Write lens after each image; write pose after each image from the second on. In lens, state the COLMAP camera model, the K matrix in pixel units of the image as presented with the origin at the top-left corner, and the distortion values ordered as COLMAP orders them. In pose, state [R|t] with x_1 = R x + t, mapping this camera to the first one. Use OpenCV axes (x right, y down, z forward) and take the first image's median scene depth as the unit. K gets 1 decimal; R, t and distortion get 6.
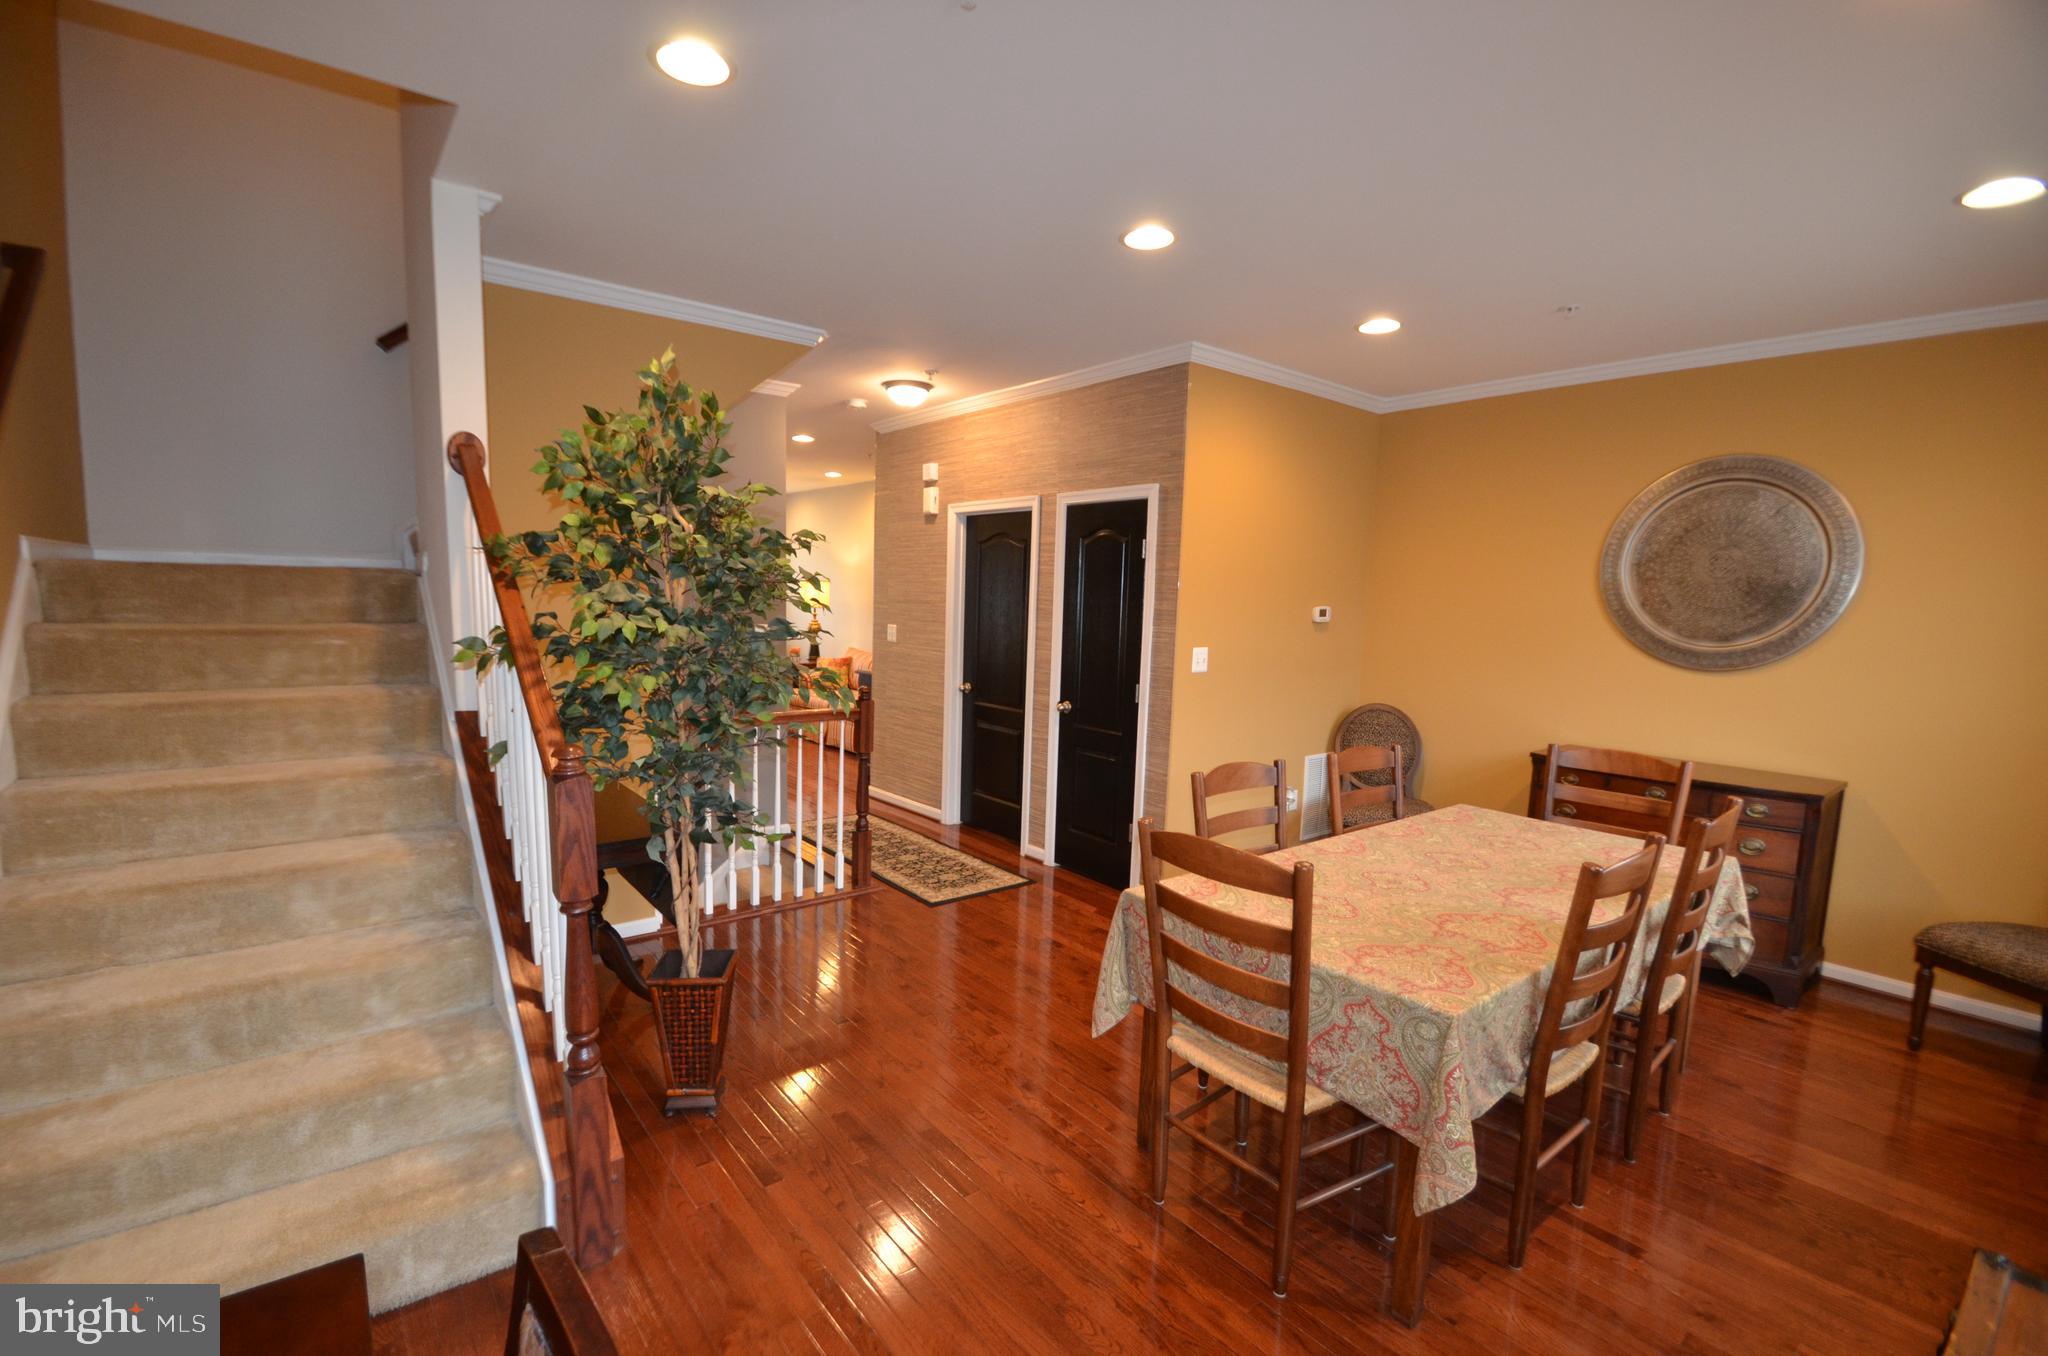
lens RADIAL K [[897.3, 0, 990.2], [0, 897.3, 696.8], [0, 0, 1]] dist [0.013938, -0.017866]
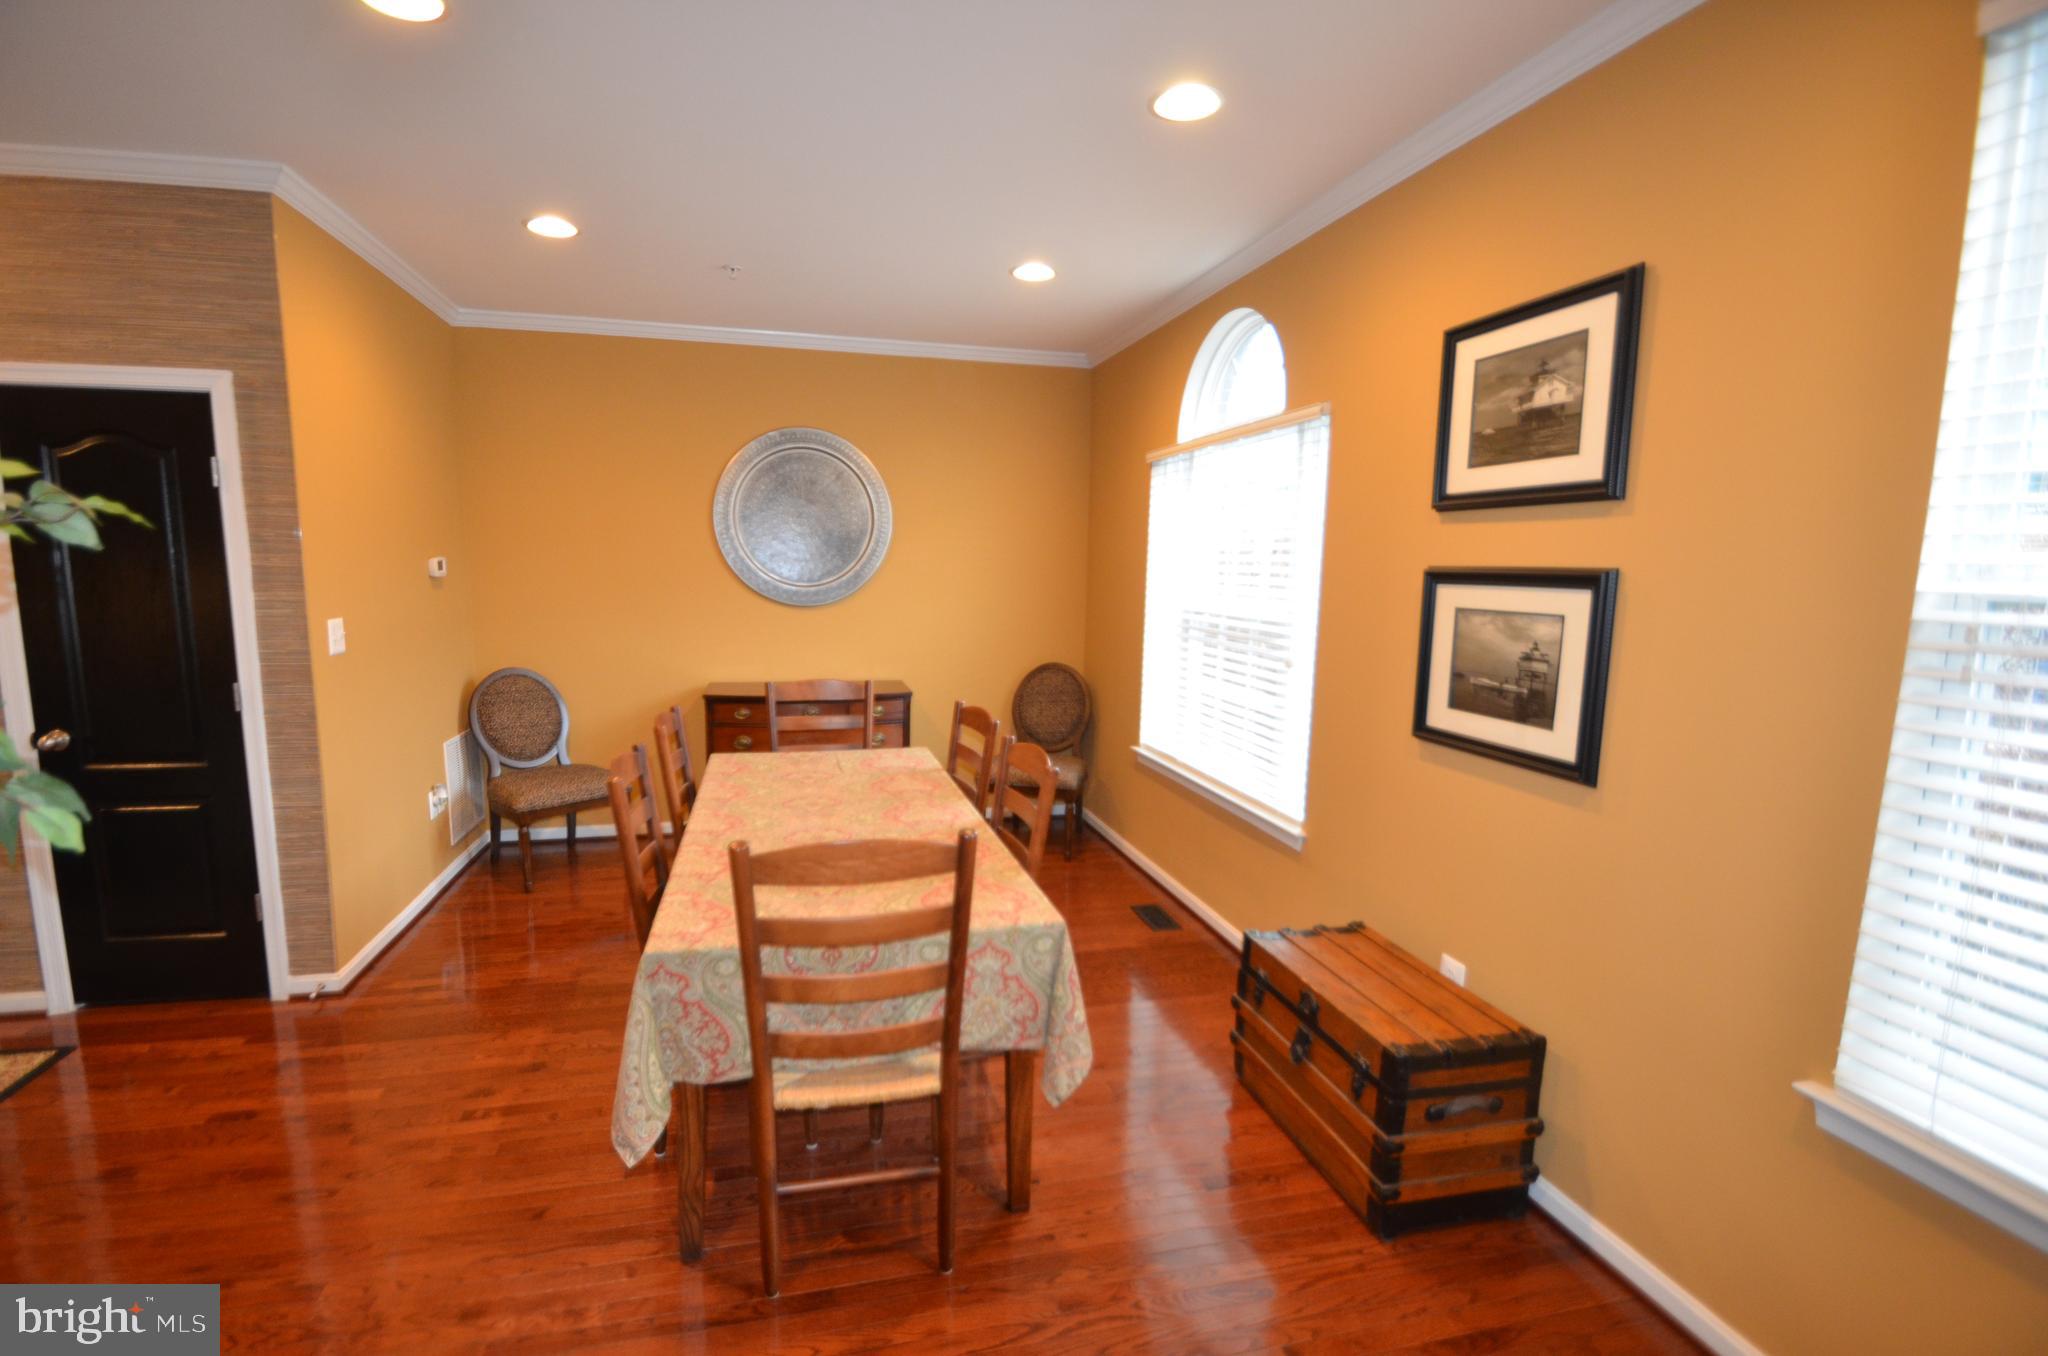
lens RADIAL K [[903.0, 0, 993.8], [0, 903.0, 697.6], [0, 0, 1]] dist [0.019042, -0.026707]
pose [[0.412490, -0.153302, 0.897971, -0.204043], [0.099633, 0.987417, 0.122805, -0.030007], [-0.905497, 0.038812, 0.422573, 0.236528]]
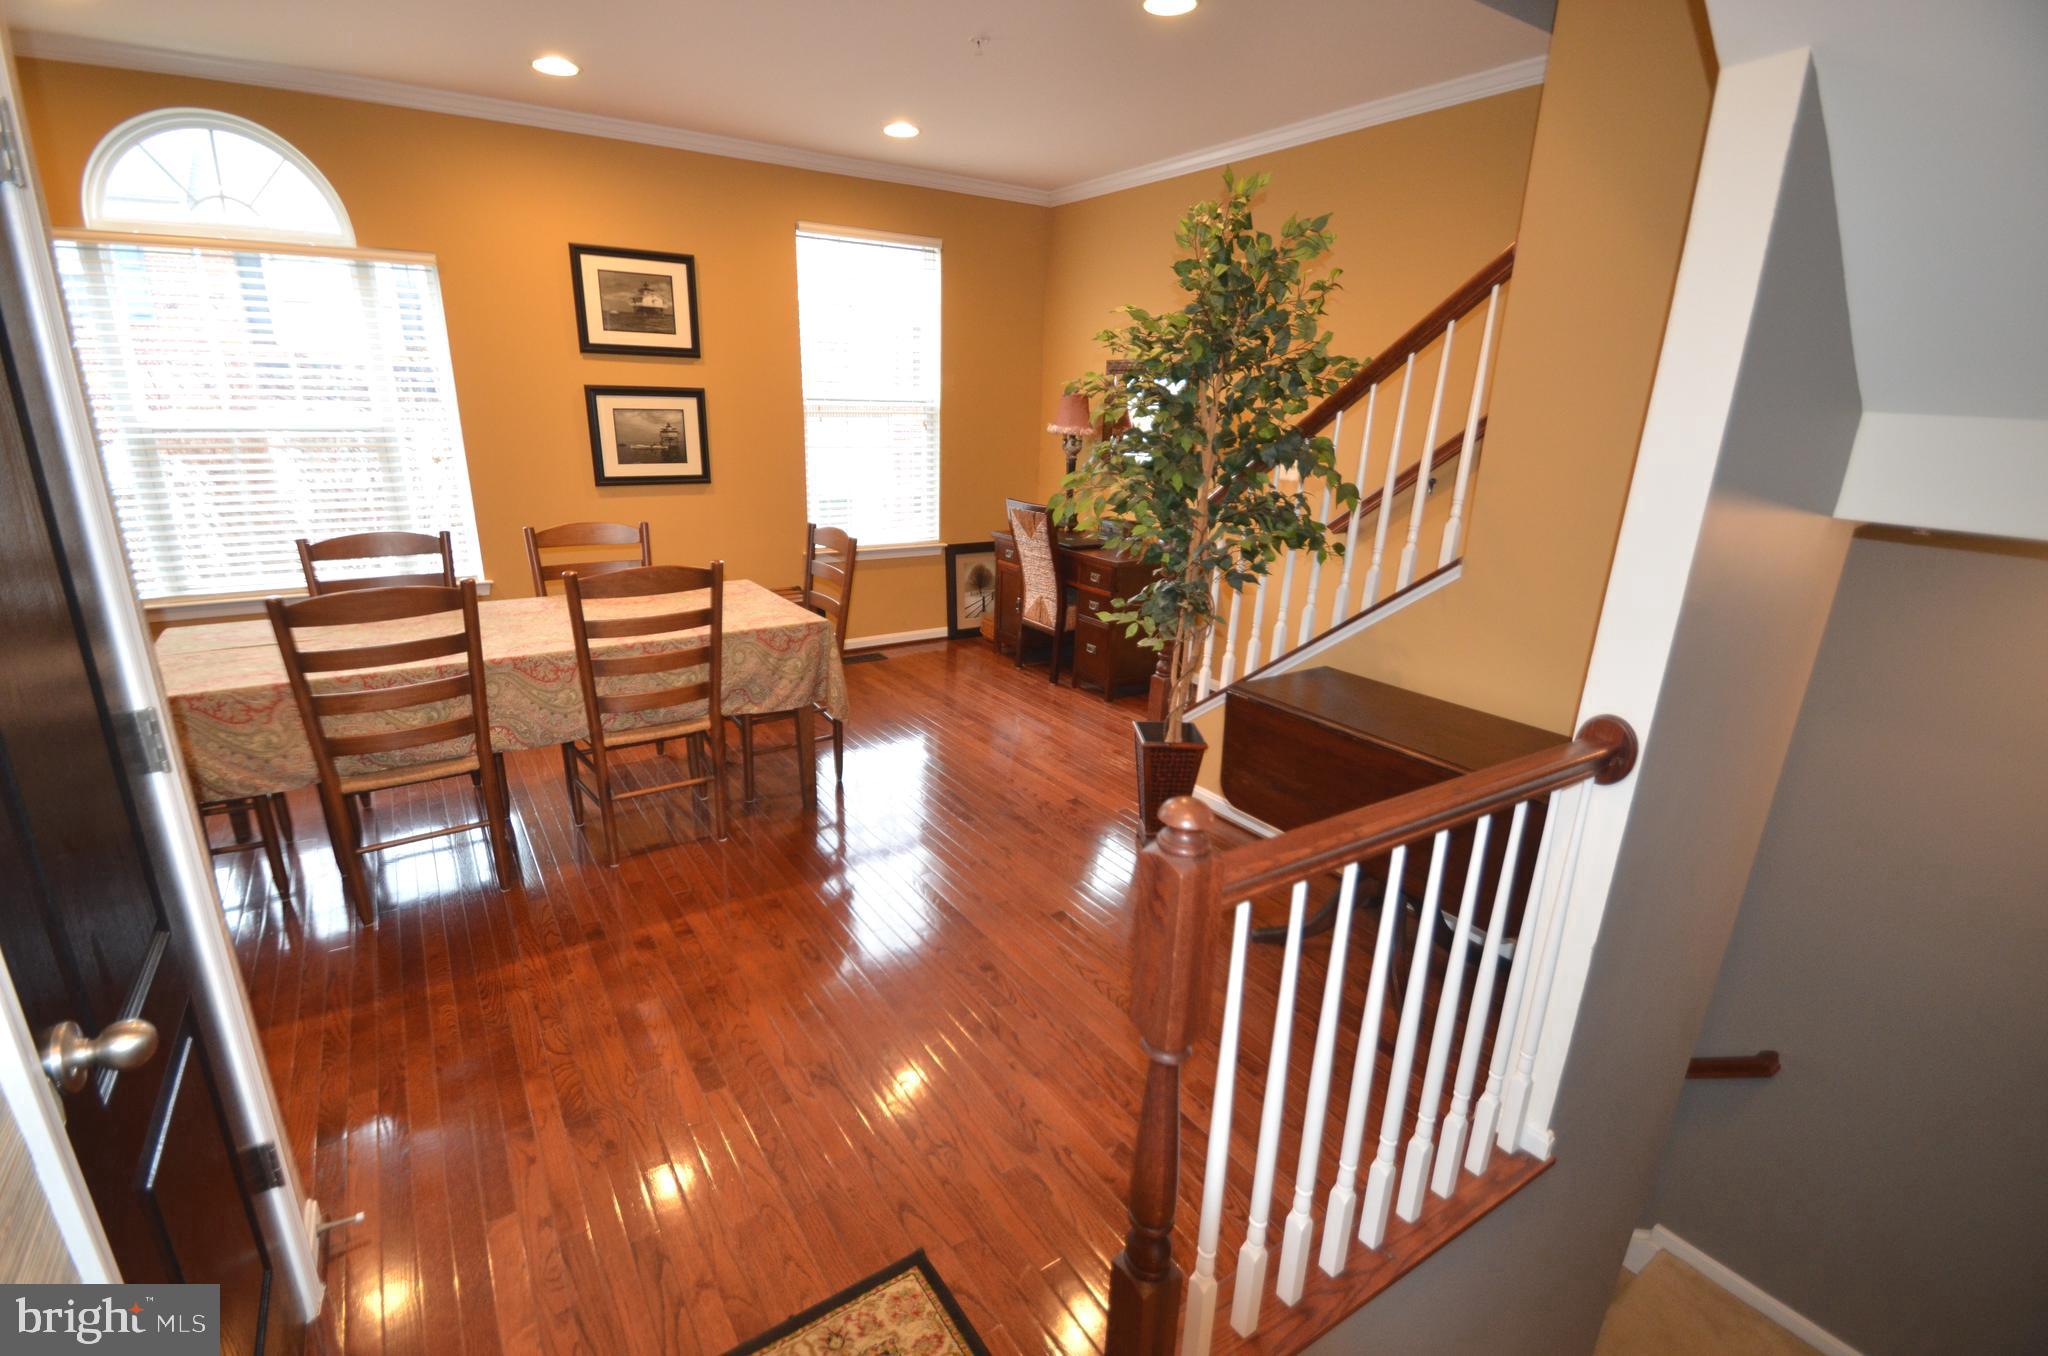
lens RADIAL K [[910.3, 0, 989.7], [0, 910.3, 697.5], [0, 0, 1]] dist [0.013351, -0.018186]
pose [[-0.995136, -0.073397, 0.065700, -0.103970], [-0.039113, 0.906539, 0.420306, -0.144060], [-0.090409, 0.415692, -0.905001, 1.258730]]
